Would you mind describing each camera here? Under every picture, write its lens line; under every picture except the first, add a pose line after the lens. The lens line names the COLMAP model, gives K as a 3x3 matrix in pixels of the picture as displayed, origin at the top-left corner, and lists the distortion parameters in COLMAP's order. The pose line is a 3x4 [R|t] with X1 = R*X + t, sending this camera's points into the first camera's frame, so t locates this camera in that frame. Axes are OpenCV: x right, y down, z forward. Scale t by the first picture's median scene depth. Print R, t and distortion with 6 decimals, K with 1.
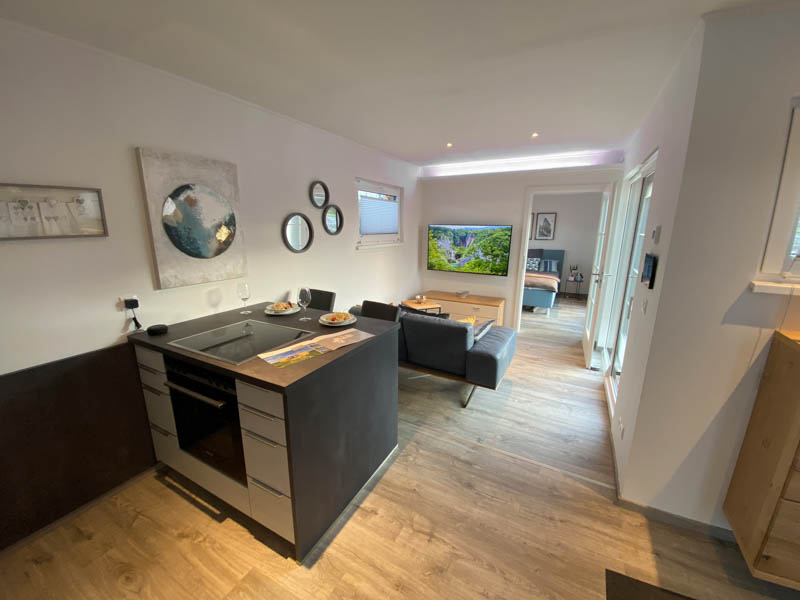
lens RADIAL K [[326.8, 0, 402.8], [0, 326.8, 299.8], [0, 0, 1]] dist [-0.000830, -0.002685]
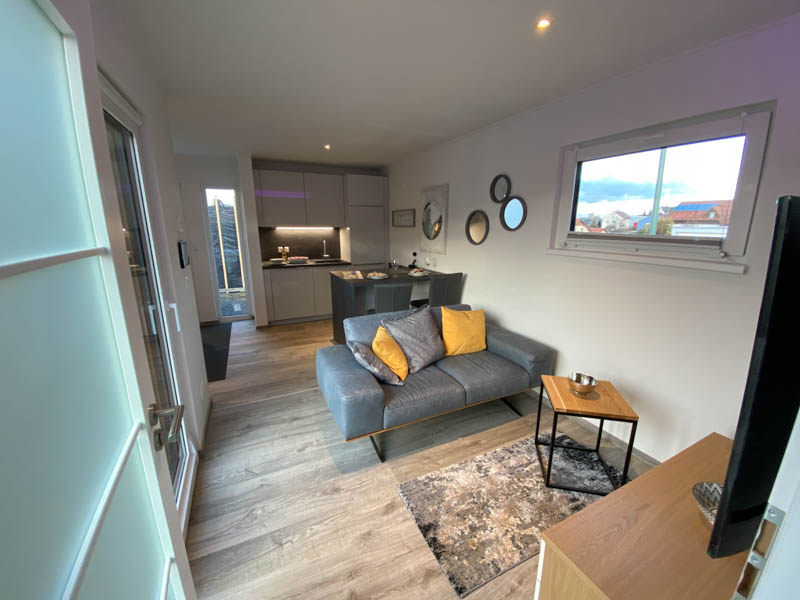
lens RADIAL K [[326.8, 0, 394.1], [0, 326.8, 303.3], [0, 0, 1]] dist [-0.000830, -0.002685]
pose [[-0.616425, 0.171268, -0.768562, 1.110209], [-0.184234, 0.917596, 0.352244, -0.436294], [0.765558, 0.358727, -0.534076, 2.070708]]
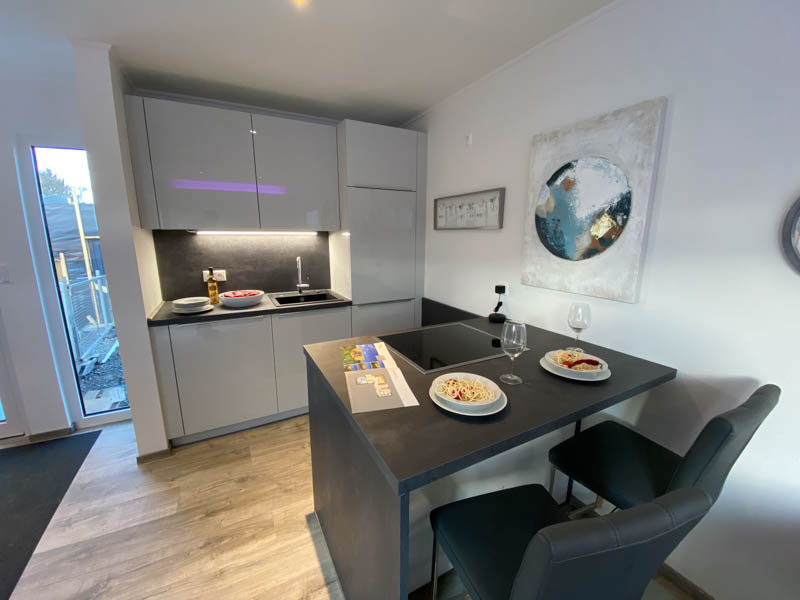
lens RADIAL K [[326.8, 0, 395.9], [0, 326.8, 298.8], [0, 0, 1]] dist [-0.000830, -0.002685]
pose [[-0.579475, 0.150621, -0.800951, 0.238090], [-0.190230, 0.930630, 0.312636, -0.208778], [0.792478, 0.333529, -0.510624, 1.135666]]
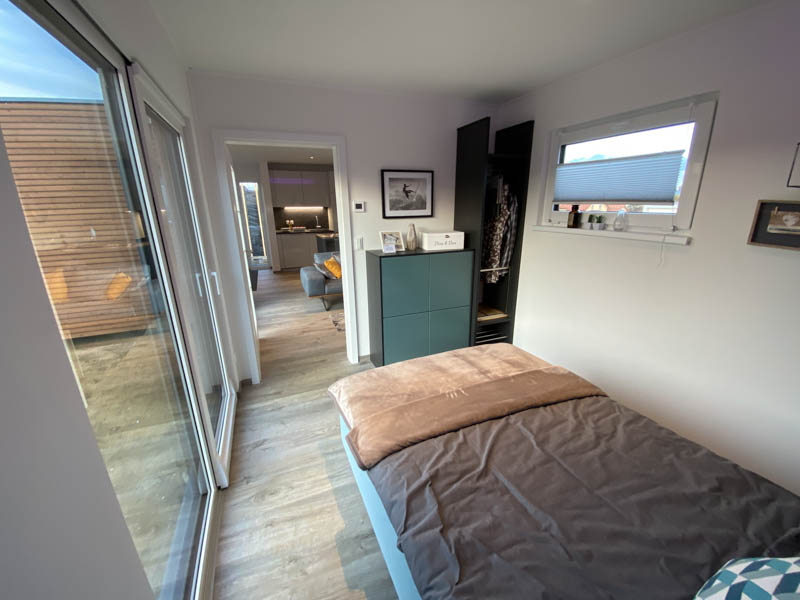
lens RADIAL K [[326.8, 0, 405.6], [0, 326.8, 304.2], [0, 0, 1]] dist [-0.000830, -0.002685]
pose [[-0.635607, 0.218075, -0.740572, 1.797326], [-0.173013, 0.894638, 0.411933, -0.718731], [0.752376, 0.389956, -0.530909, 3.325028]]
